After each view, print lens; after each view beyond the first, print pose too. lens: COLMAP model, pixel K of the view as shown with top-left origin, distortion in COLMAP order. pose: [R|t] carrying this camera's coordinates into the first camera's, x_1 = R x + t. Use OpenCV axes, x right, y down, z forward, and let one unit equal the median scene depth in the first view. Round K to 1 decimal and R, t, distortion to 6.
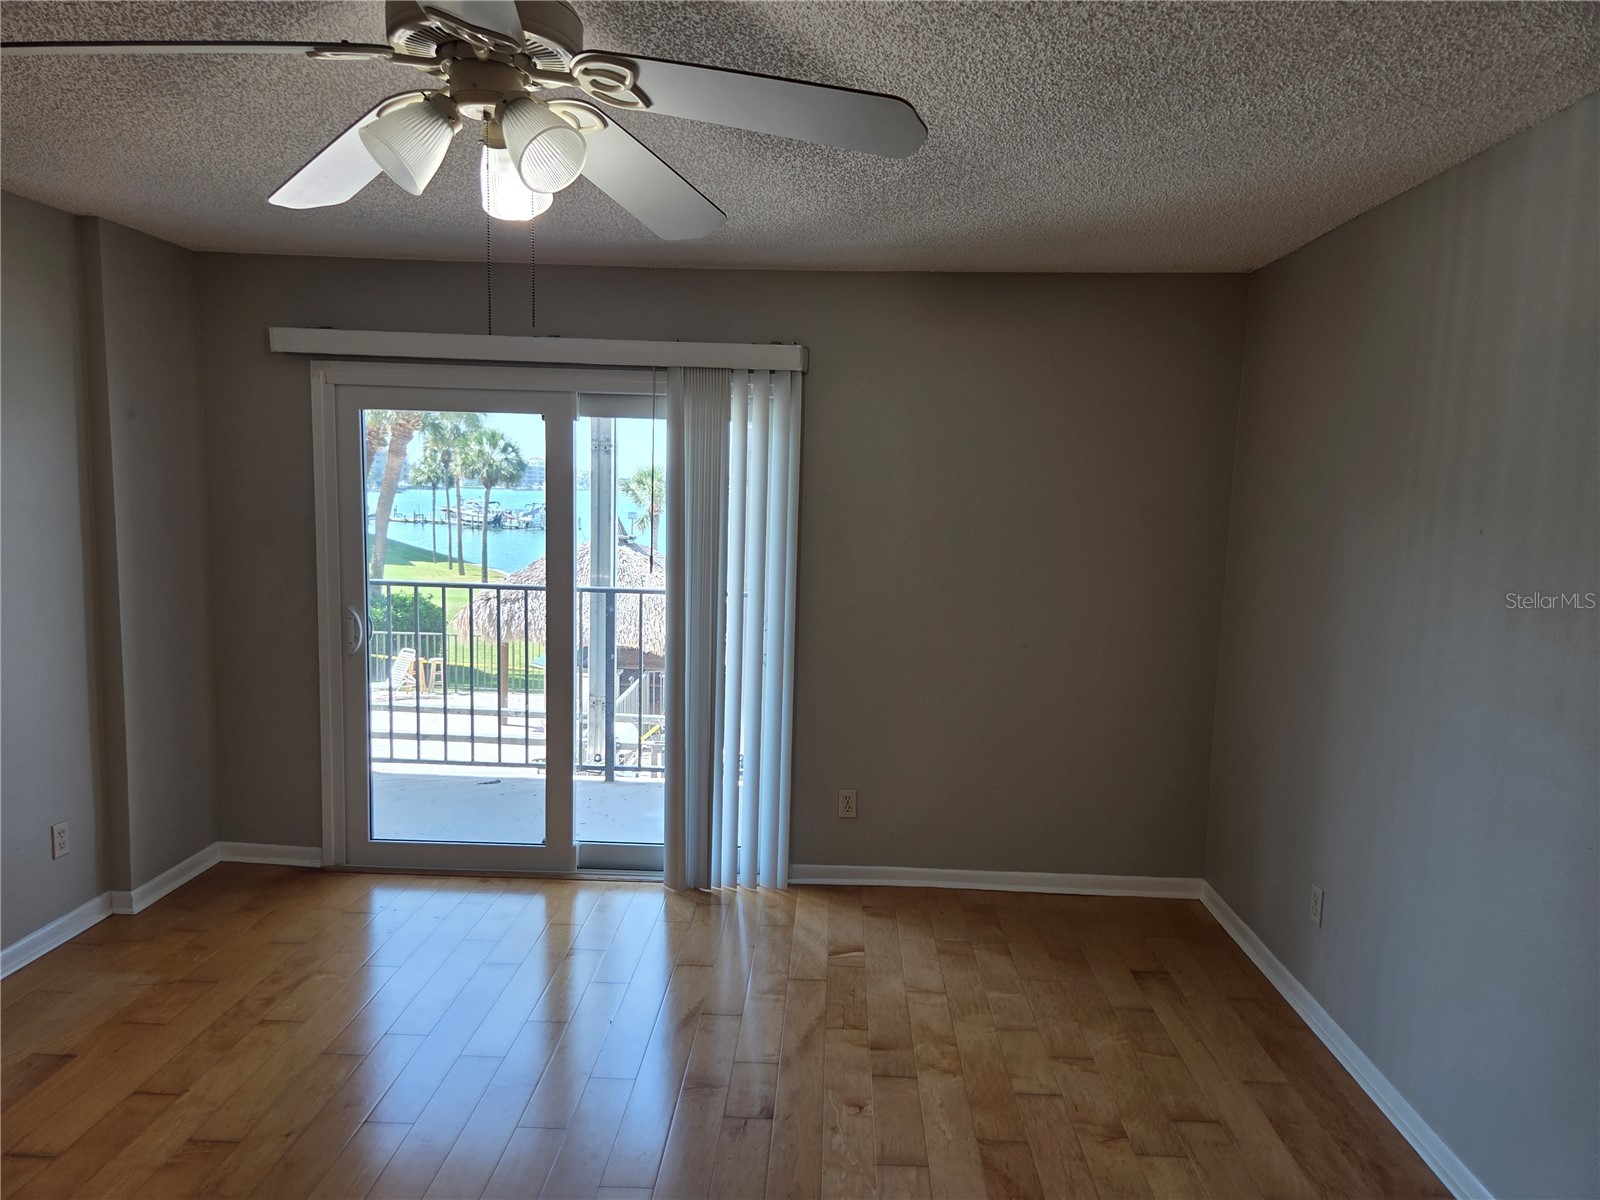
lens RADIAL K [[1072.2, 0, 801.2], [0, 1072.2, 615.1], [0, 0, 1]] dist [0.076233, -0.057751]
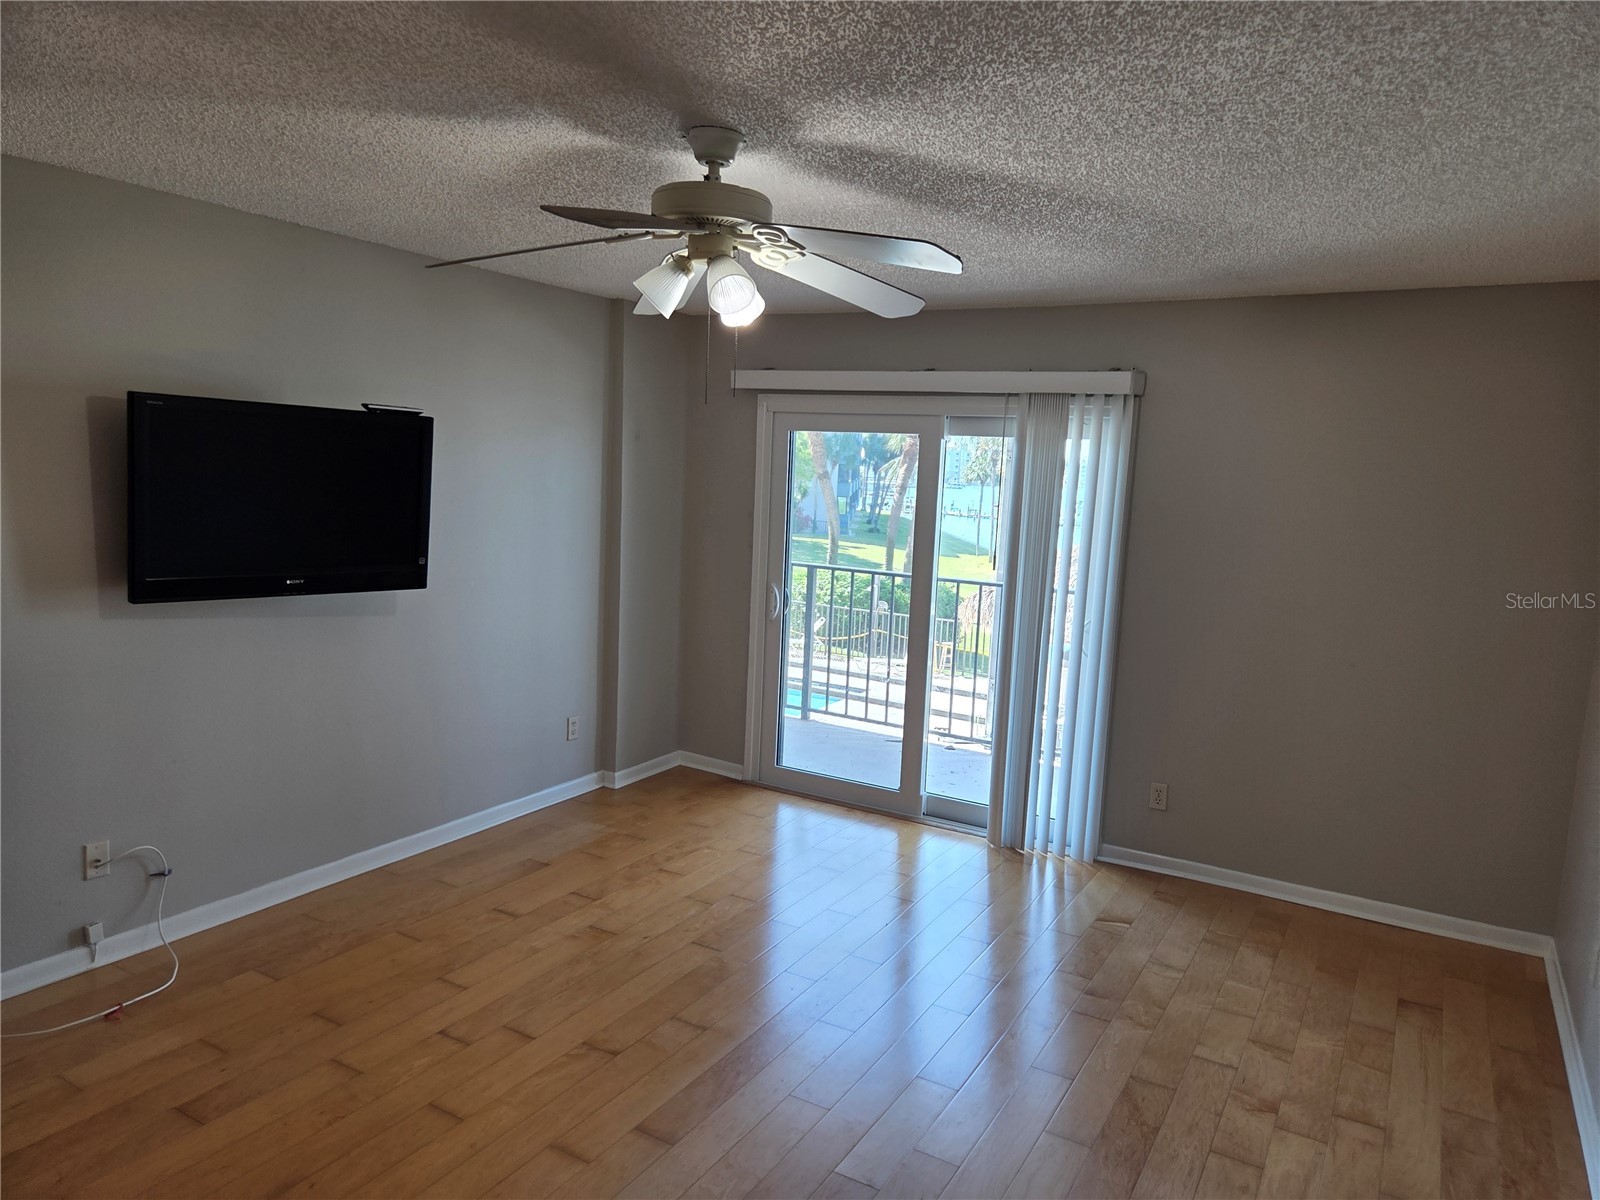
lens RADIAL K [[1072.2, 0, 831.1], [0, 1072.2, 616.8], [0, 0, 1]] dist [0.076233, -0.057751]
pose [[0.889072, 0.078192, -0.451041, 0.232358], [-0.076647, 0.996822, 0.021725, -0.001272], [0.451306, 0.015256, 0.892239, -0.113204]]
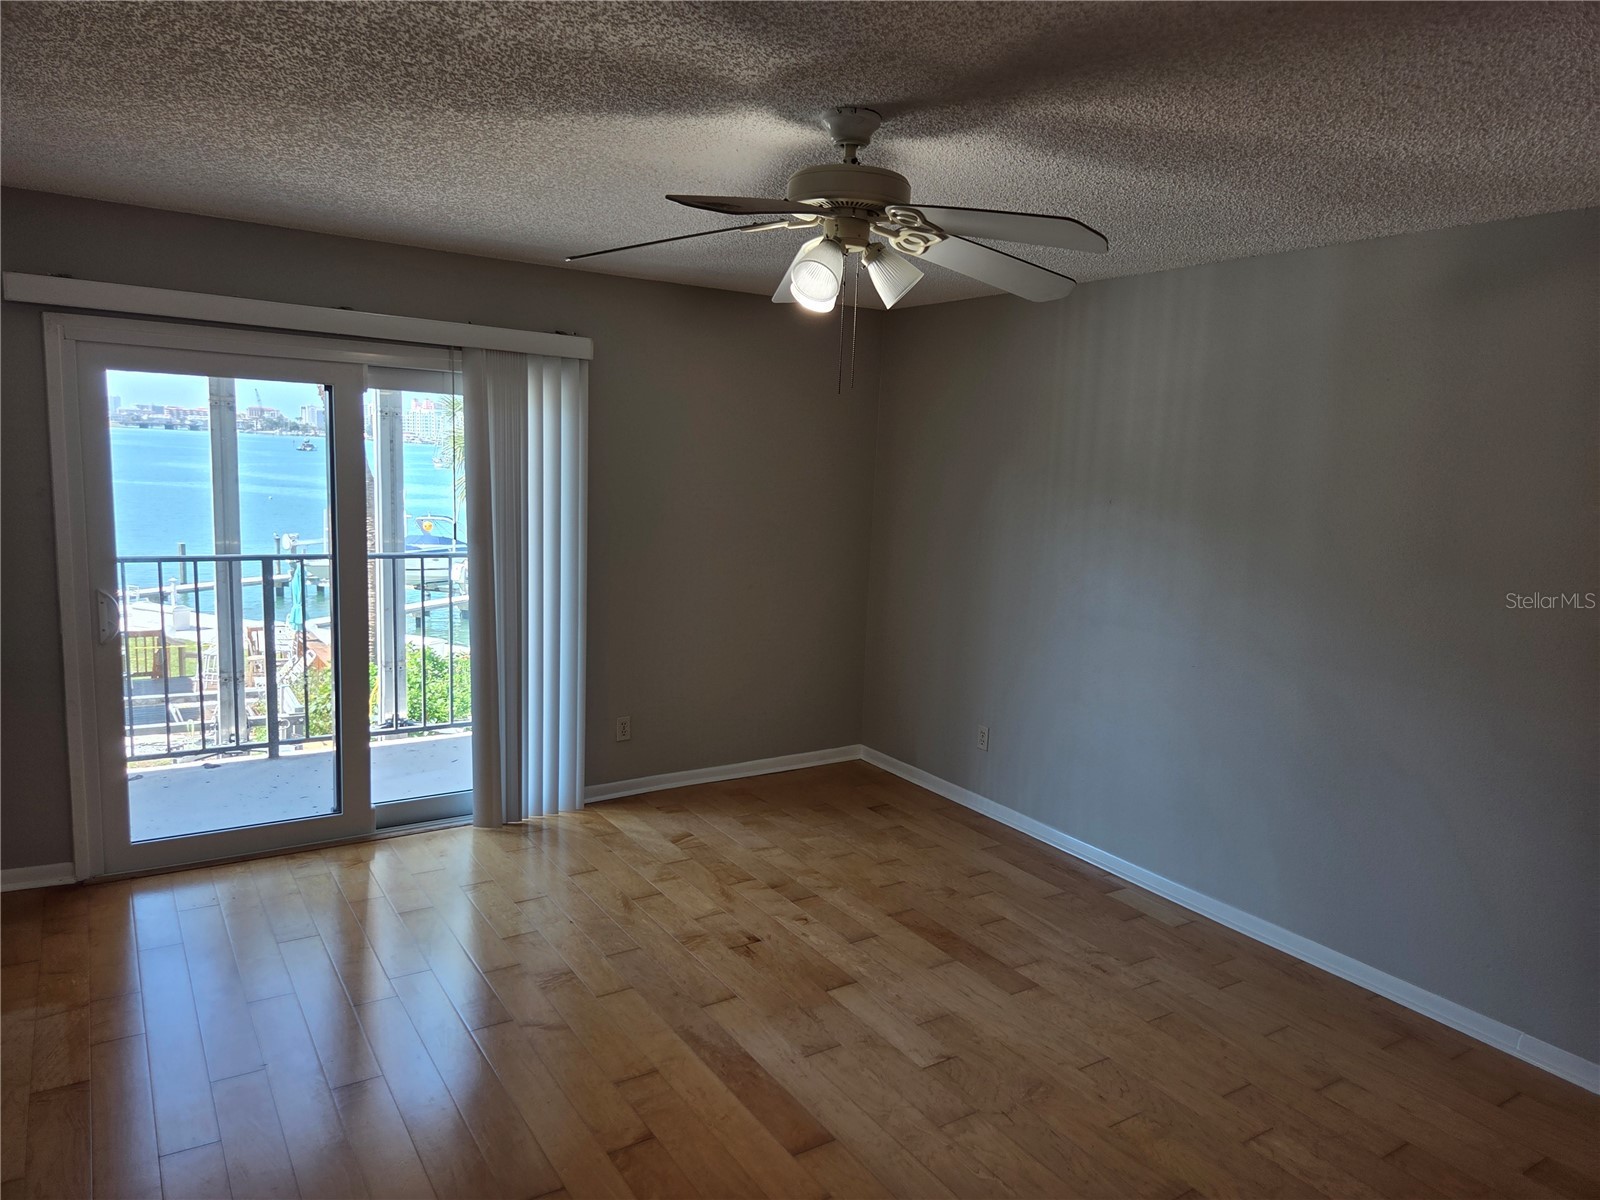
lens RADIAL K [[1072.2, 0, 808.5], [0, 1072.2, 592.8], [0, 0, 1]] dist [0.076233, -0.057751]
pose [[0.812495, -0.066614, 0.579150, -0.481467], [0.048695, 0.997733, 0.046444, -0.018710], [-0.580931, -0.009534, 0.813897, -0.081653]]
